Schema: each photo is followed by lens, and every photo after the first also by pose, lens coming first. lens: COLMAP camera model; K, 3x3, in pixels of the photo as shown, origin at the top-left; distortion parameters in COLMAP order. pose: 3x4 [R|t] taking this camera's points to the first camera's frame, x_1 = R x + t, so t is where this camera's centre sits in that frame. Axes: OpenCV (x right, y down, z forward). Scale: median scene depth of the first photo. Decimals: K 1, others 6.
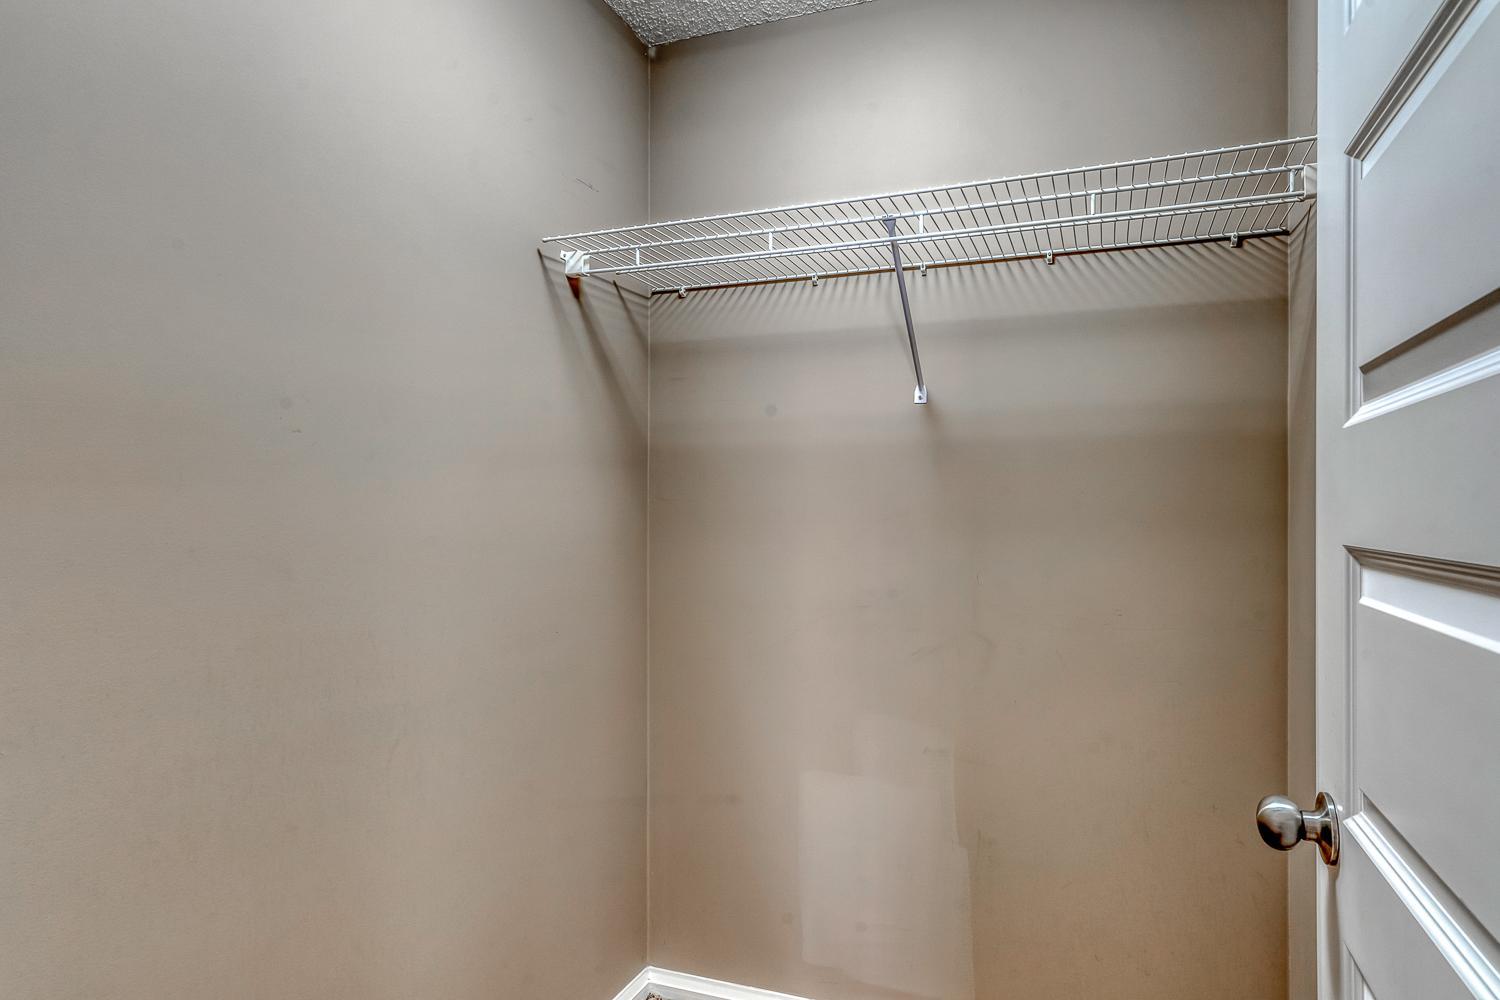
lens RADIAL K [[727.0, 0, 750.4], [0, 727.0, 503.9], [0, 0, 1]] dist [0.002033, -0.000371]
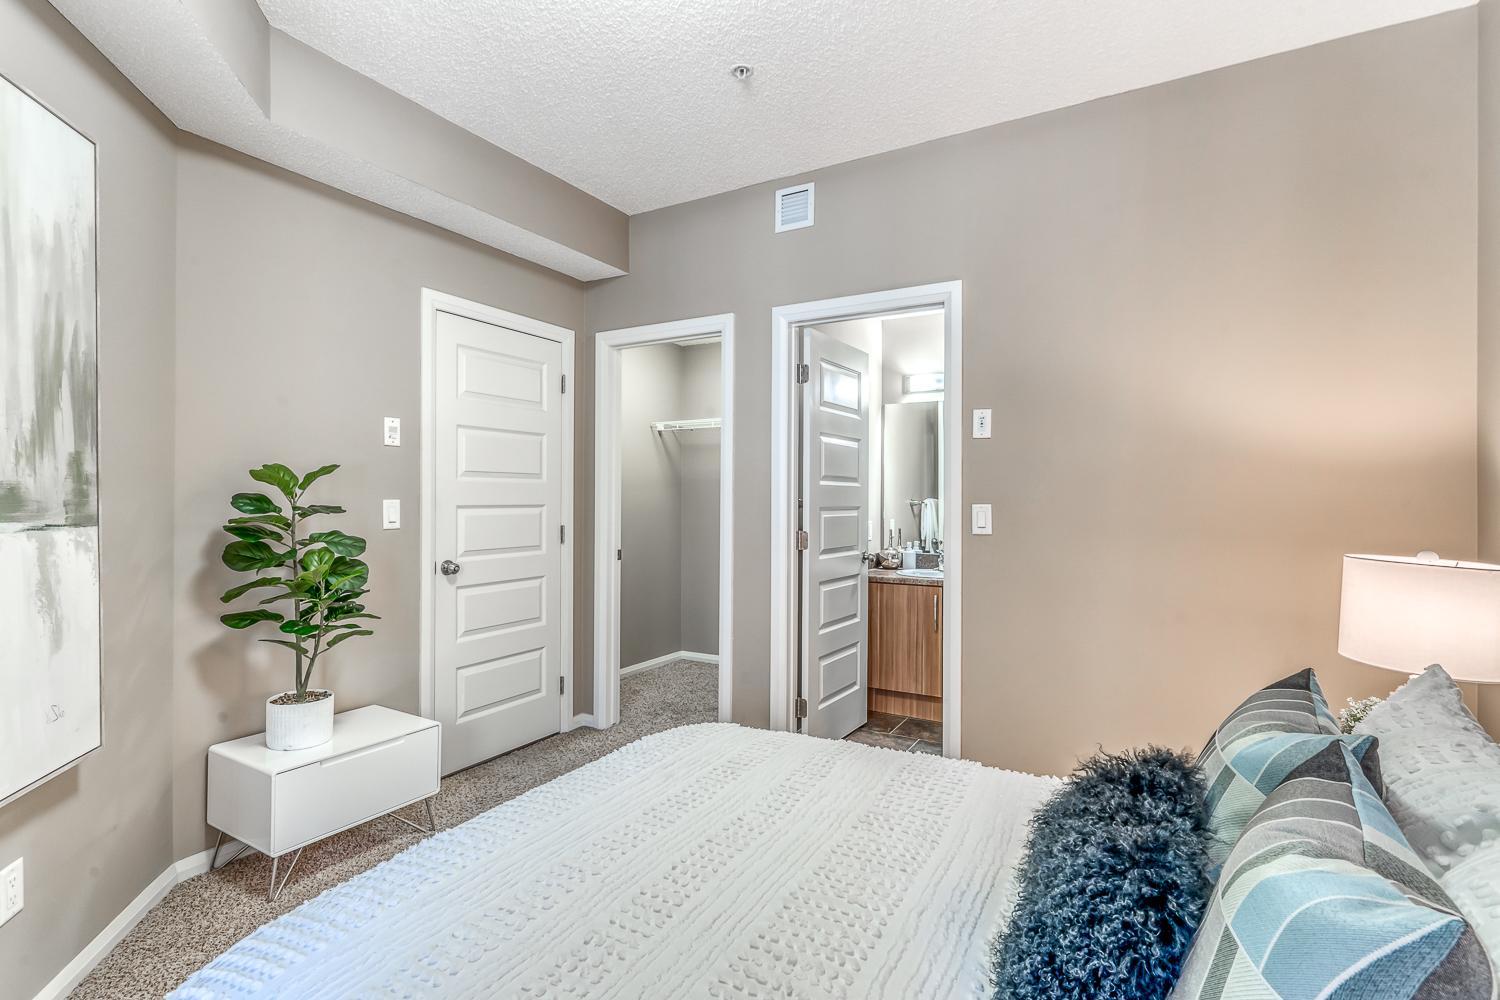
lens RADIAL K [[727.0, 0, 751.3], [0, 727.0, 504.9], [0, 0, 1]] dist [0.002033, -0.000371]
pose [[0.998130, -0.002386, -0.061088, 0.415084], [0.003263, 0.999893, 0.014264, -0.002224], [0.061047, -0.014436, 0.998030, -2.491832]]
